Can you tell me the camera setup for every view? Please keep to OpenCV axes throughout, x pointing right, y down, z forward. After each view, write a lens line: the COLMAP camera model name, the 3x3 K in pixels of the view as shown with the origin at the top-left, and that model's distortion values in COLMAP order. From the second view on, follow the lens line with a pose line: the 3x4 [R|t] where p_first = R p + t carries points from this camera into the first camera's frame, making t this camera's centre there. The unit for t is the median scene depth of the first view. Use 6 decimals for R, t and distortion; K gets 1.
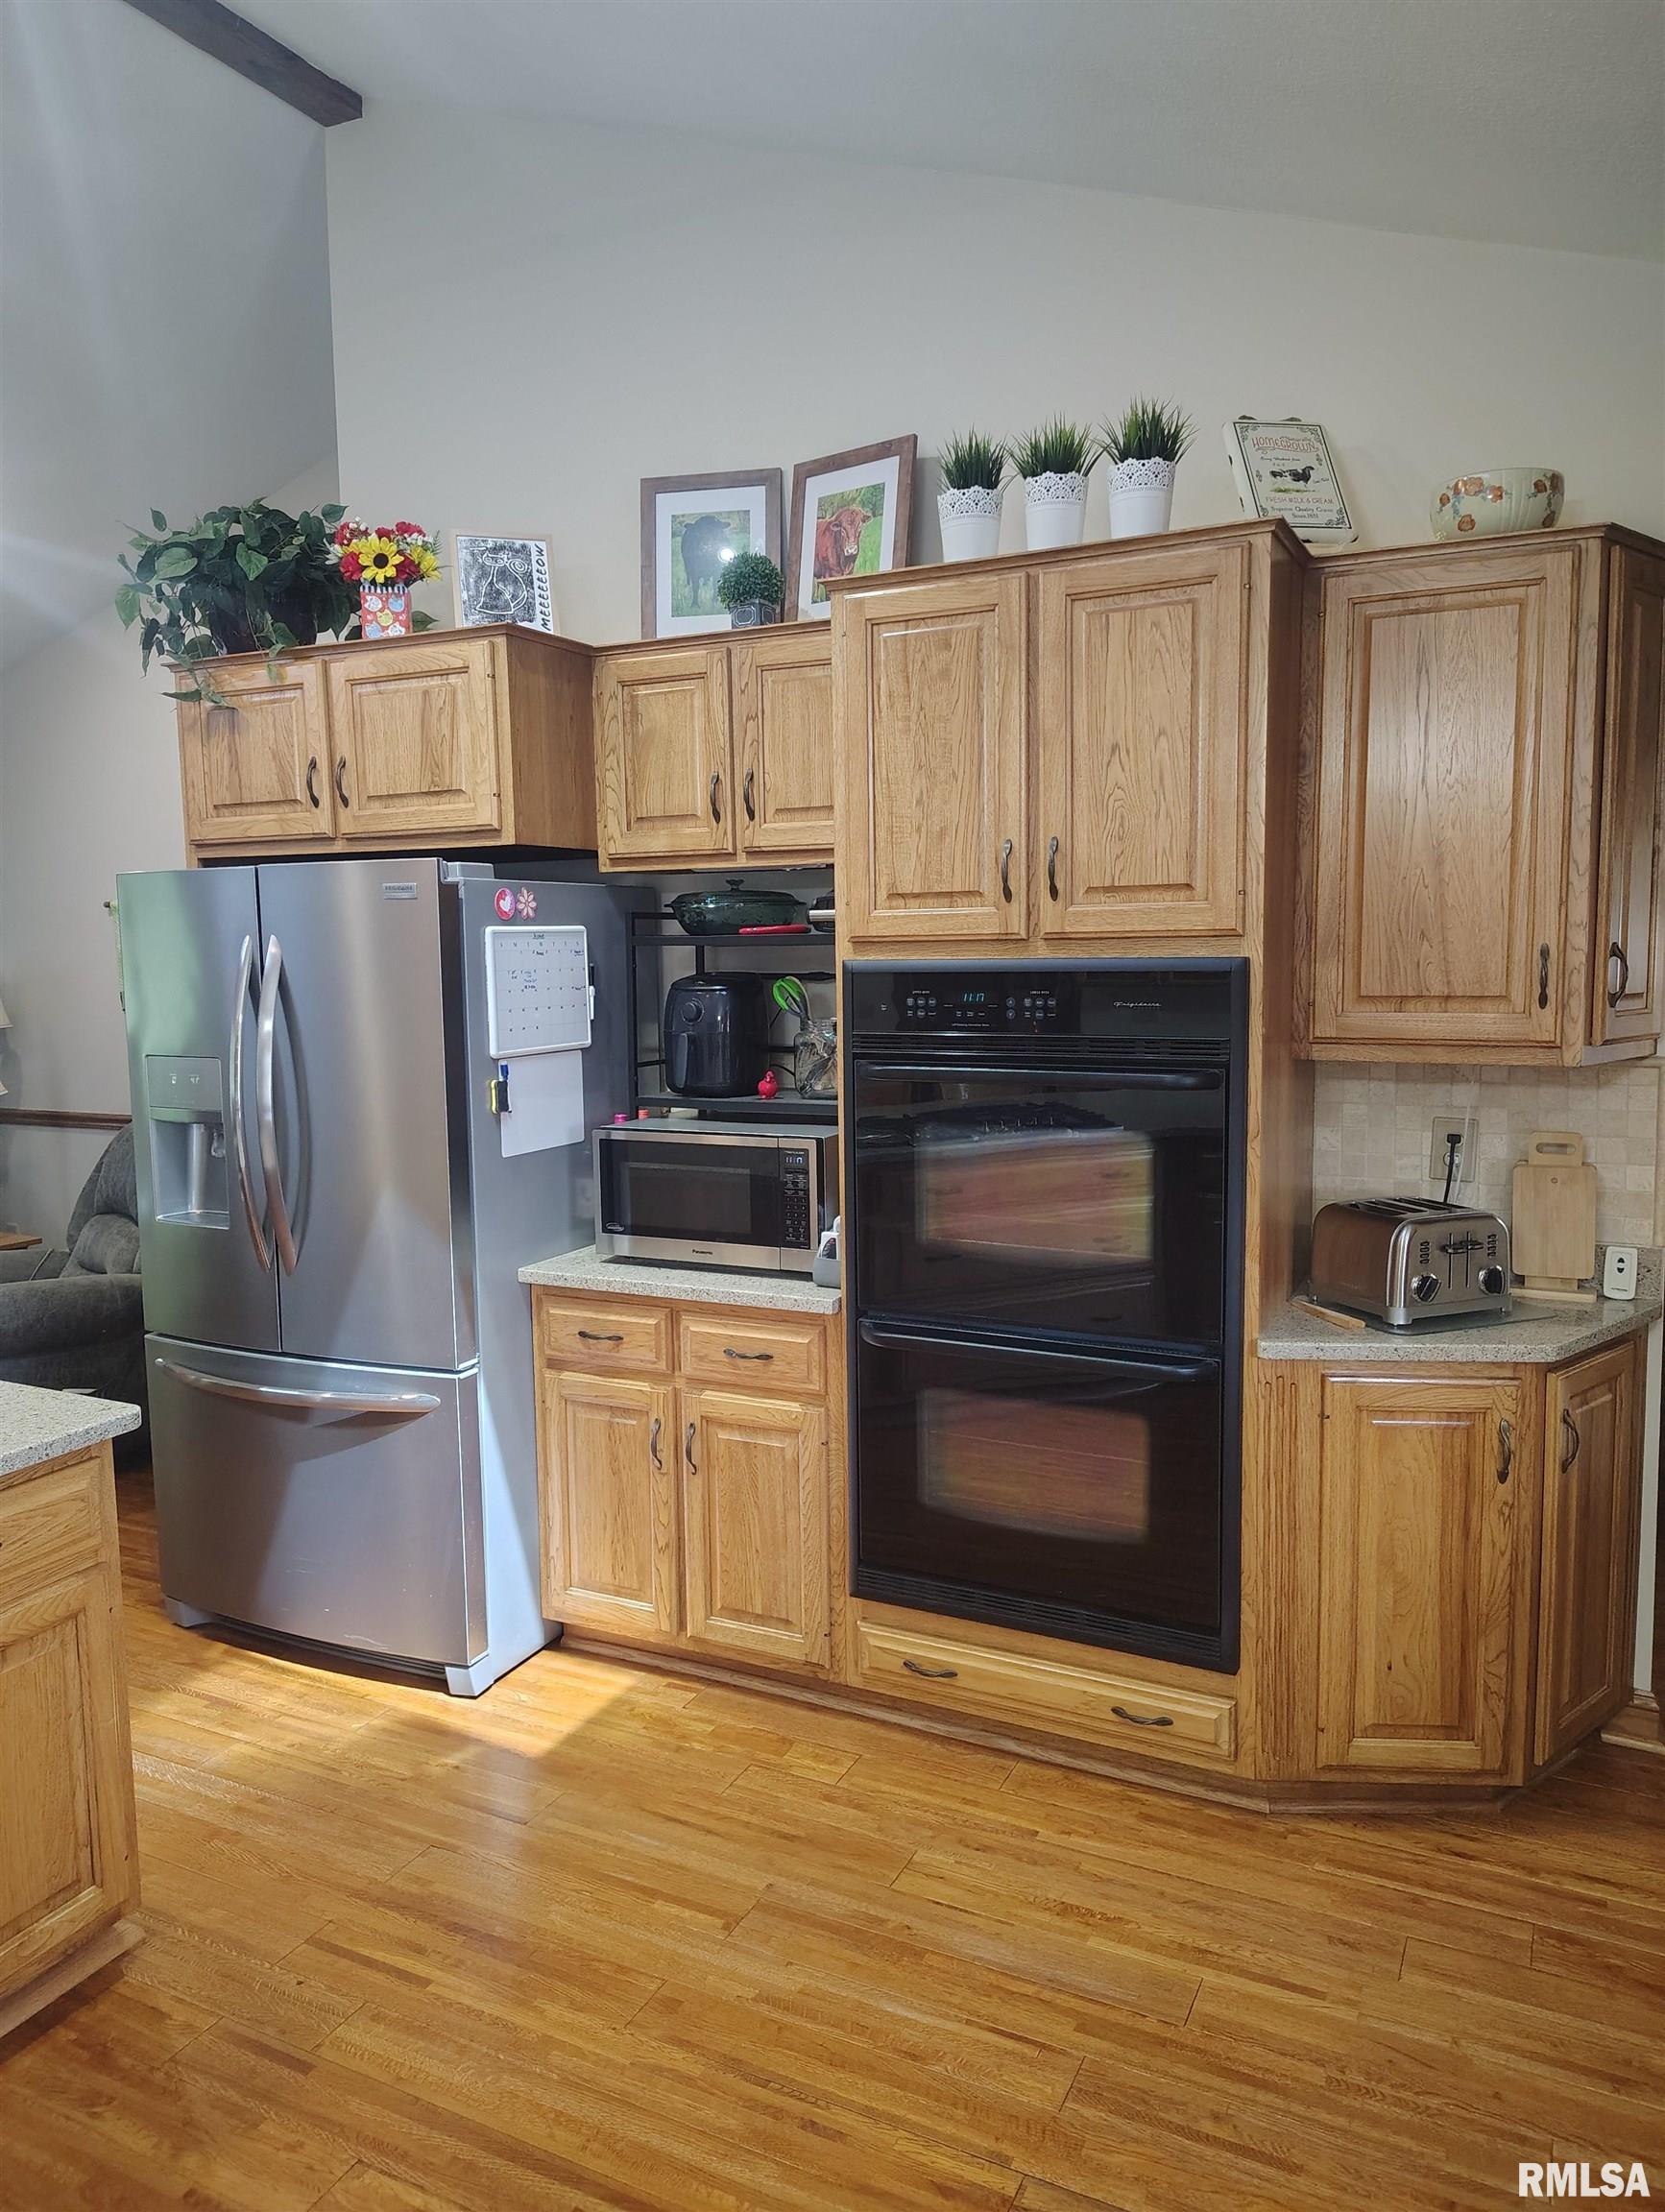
lens RADIAL K [[1527.6, 0, 844.1], [0, 1527.6, 1115.0], [0, 0, 1]] dist [0.064208, -0.080256]
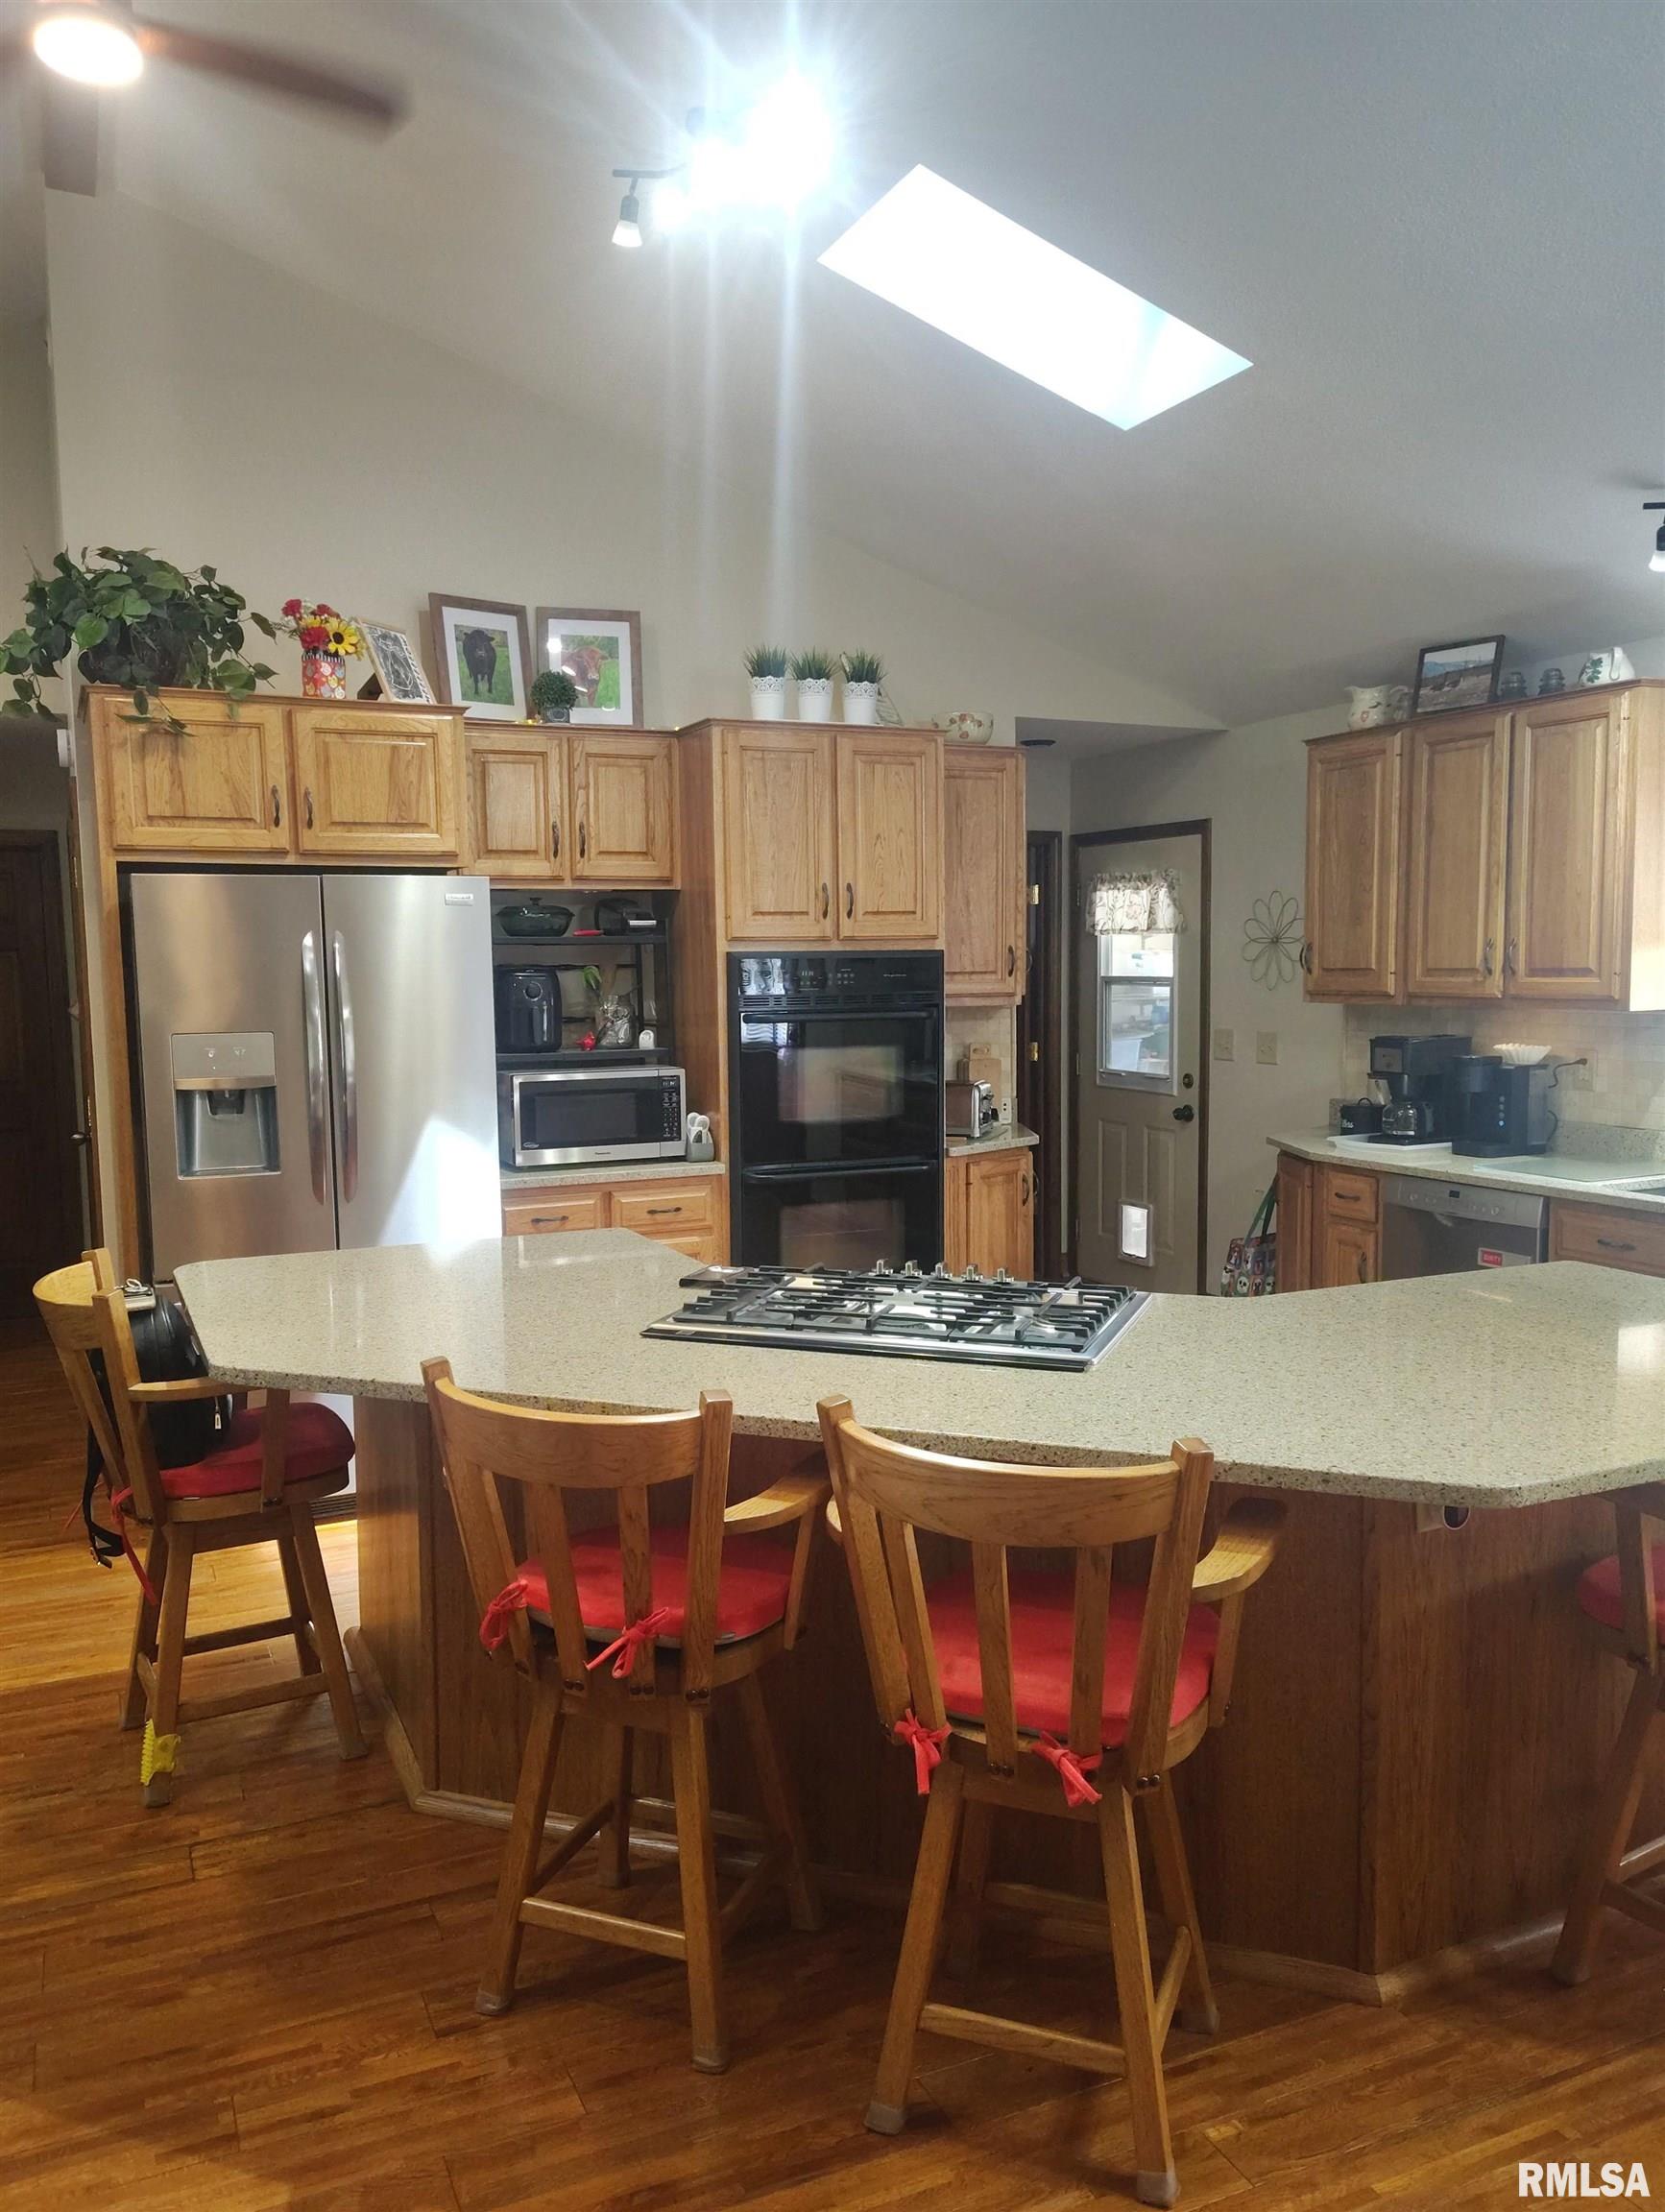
lens RADIAL K [[1658.3, 0, 827.0], [0, 1658.3, 1134.4], [0, 0, 1]] dist [0.063592, -0.072053]
pose [[0.635879, -0.076929, 0.767945, -1.245684], [0.088073, 0.995753, 0.026823, 0.052187], [-0.766747, 0.050579, 0.639954, -0.191594]]
